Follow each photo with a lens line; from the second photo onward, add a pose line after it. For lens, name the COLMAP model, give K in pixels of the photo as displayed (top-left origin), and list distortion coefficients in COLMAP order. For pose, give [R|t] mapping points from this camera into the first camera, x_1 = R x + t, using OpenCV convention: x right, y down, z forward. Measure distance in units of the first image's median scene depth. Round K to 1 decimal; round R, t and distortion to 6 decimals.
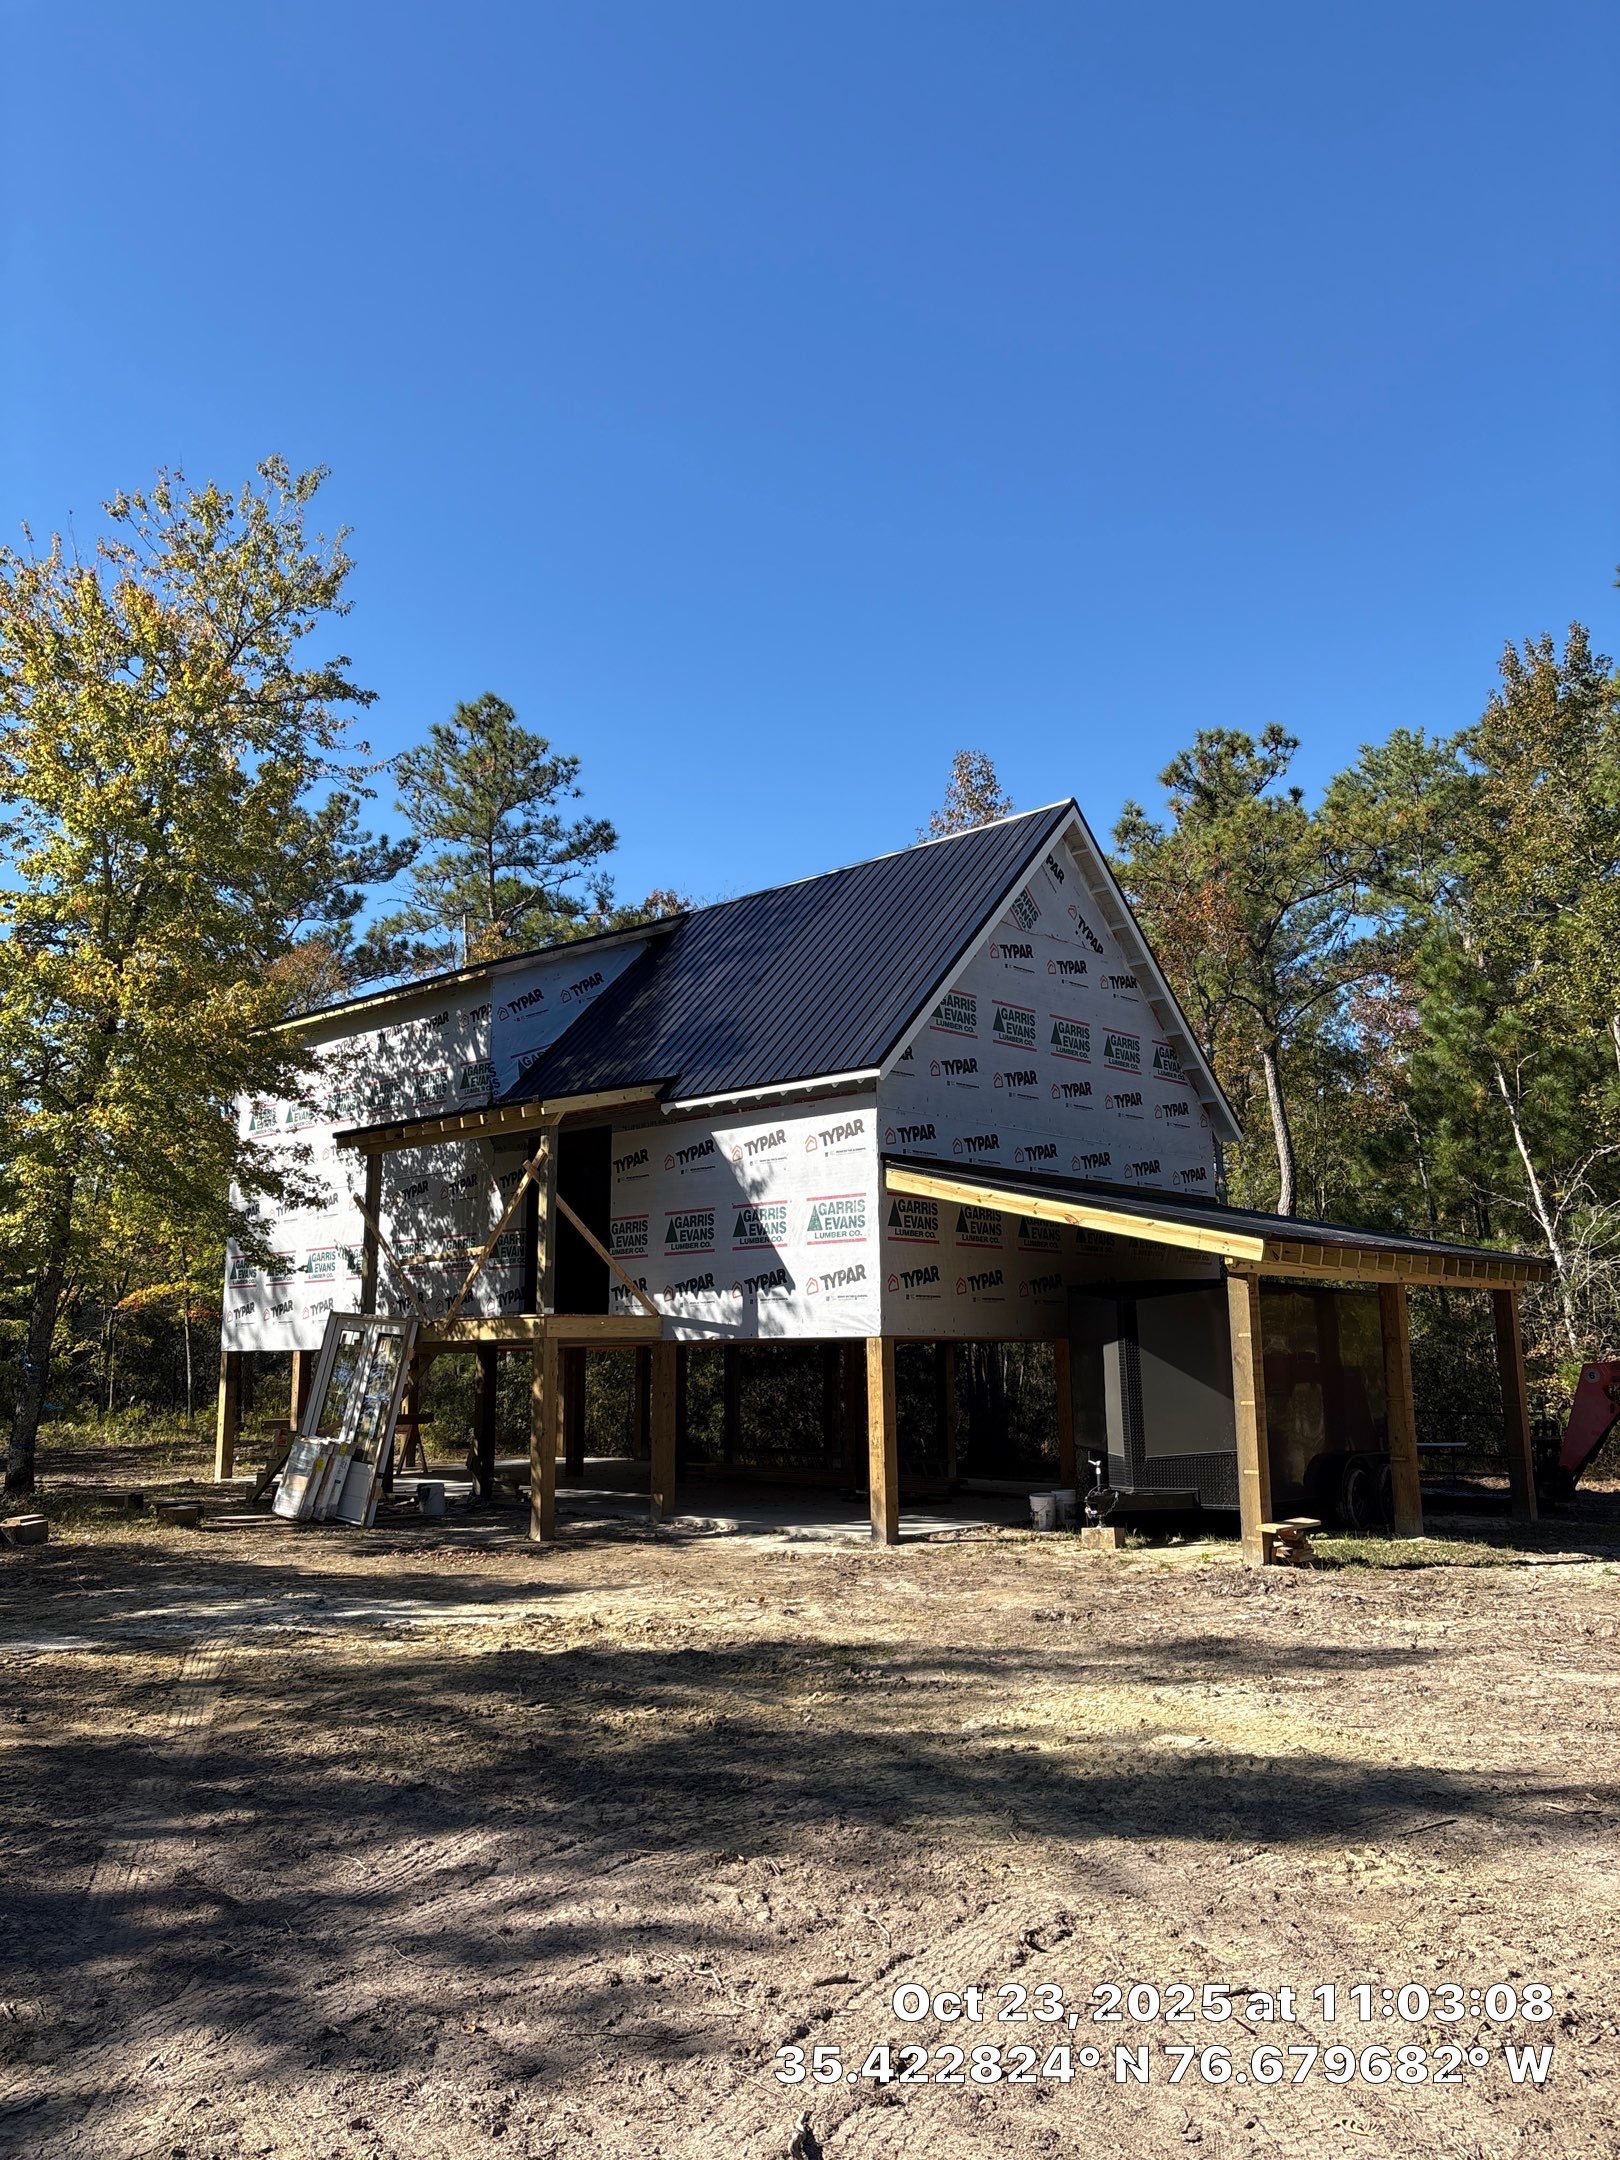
lens RADIAL K [[1537.3, 0, 810.0], [0, 1537.3, 1080.0], [0, 0, 1]] dist [0.152419, -0.309863]
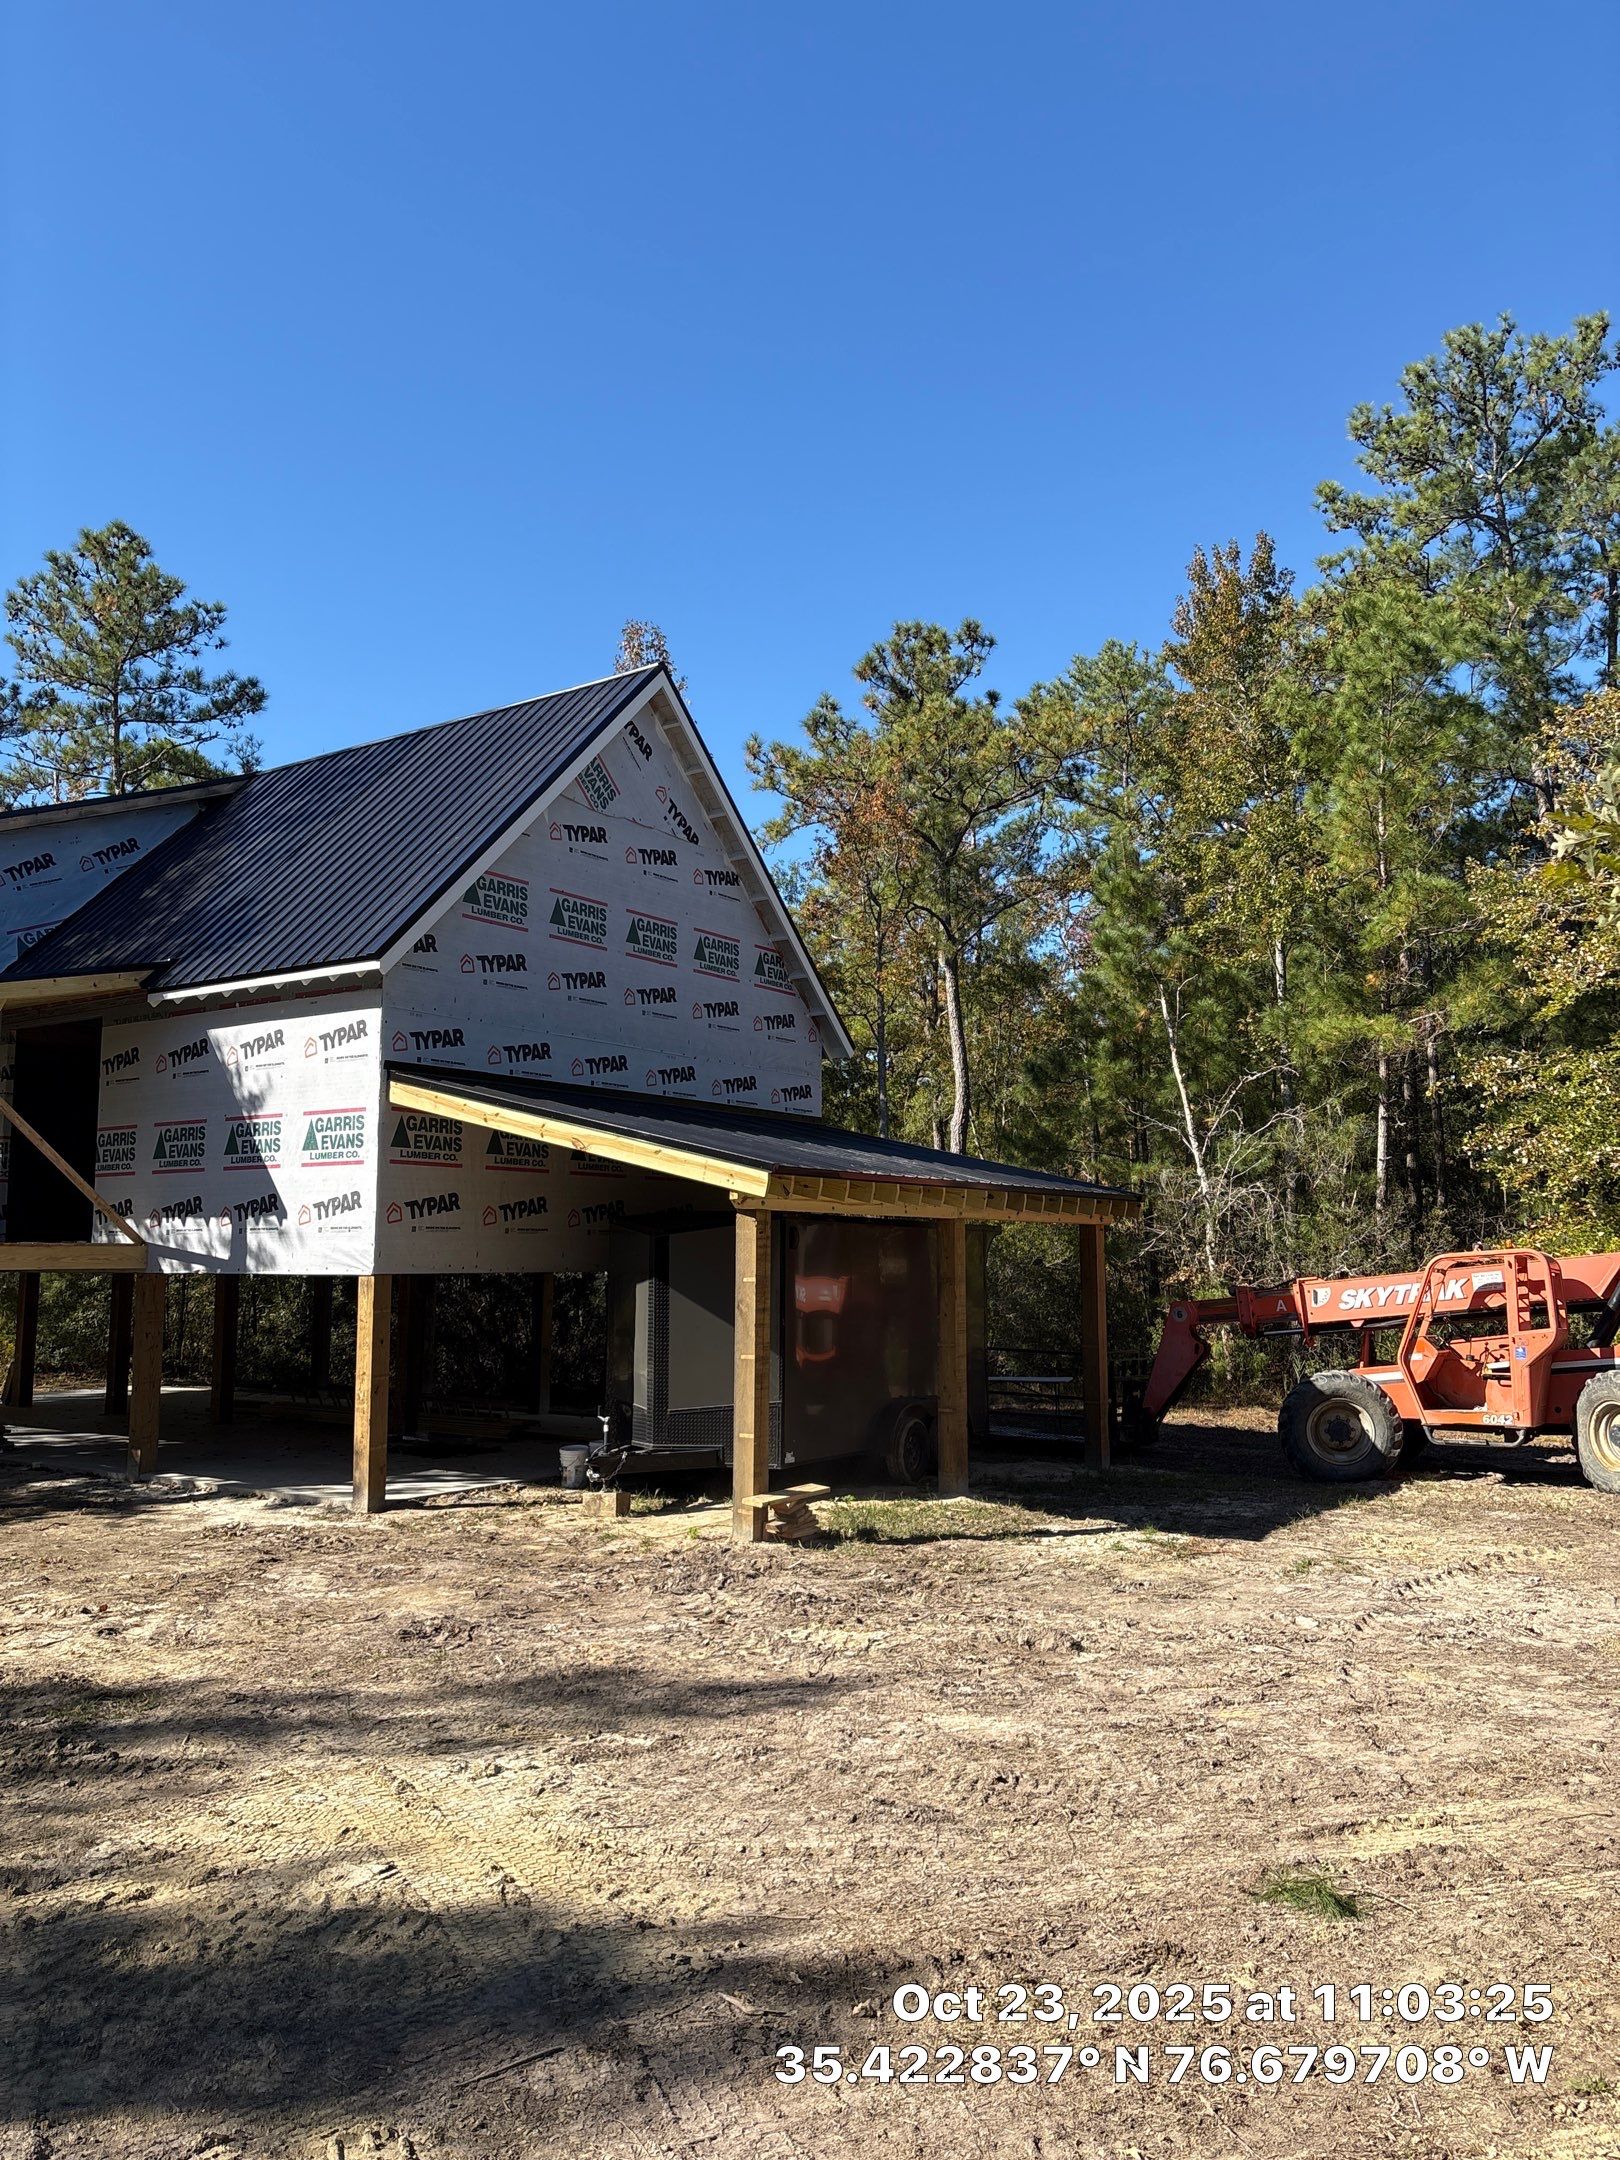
lens RADIAL K [[1537.3, 0, 810.0], [0, 1537.3, 1080.0], [0, 0, 1]] dist [0.152419, -0.309863]
pose [[0.989664, 0.026981, 0.140842, 0.135069], [-0.035554, 0.997642, 0.058711, -0.000495], [-0.138925, -0.063111, 0.988290, 0.103914]]
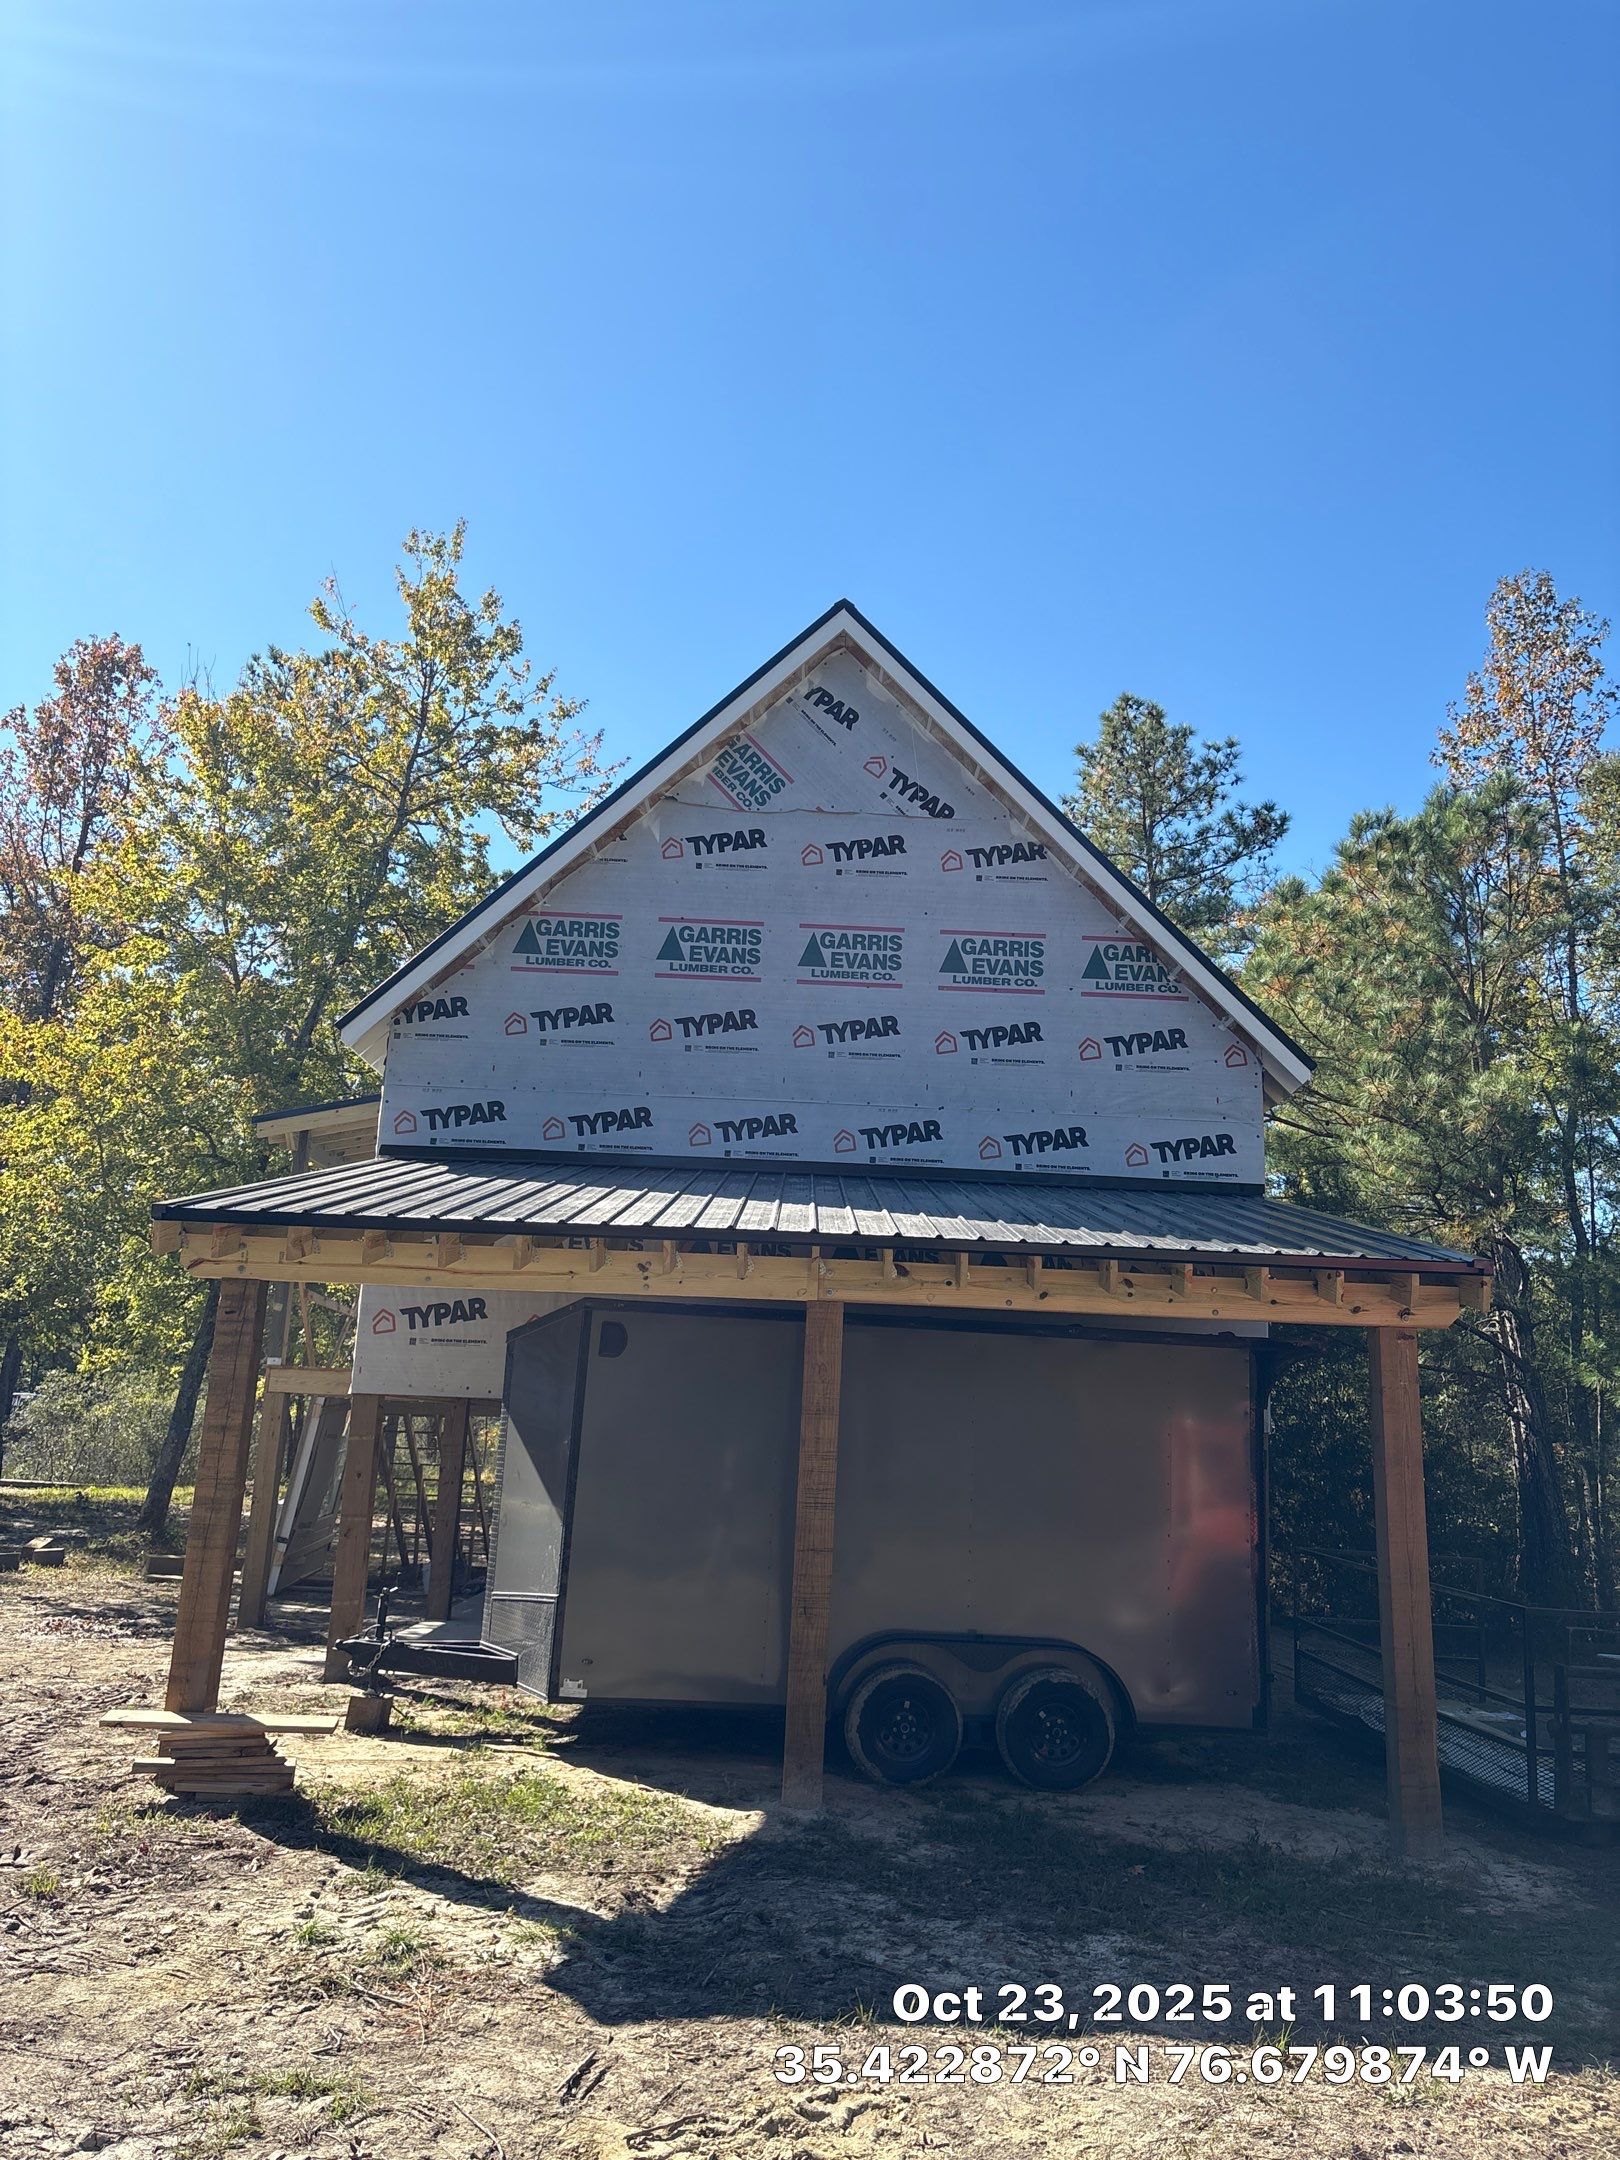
lens RADIAL K [[1537.3, 0, 810.0], [0, 1537.3, 1080.0], [0, 0, 1]] dist [0.152419, -0.309863]
pose [[0.717632, -0.114312, -0.686977, 0.600280], [0.080558, 0.993441, -0.081154, 0.078429], [0.691747, 0.002897, 0.722134, 0.508629]]
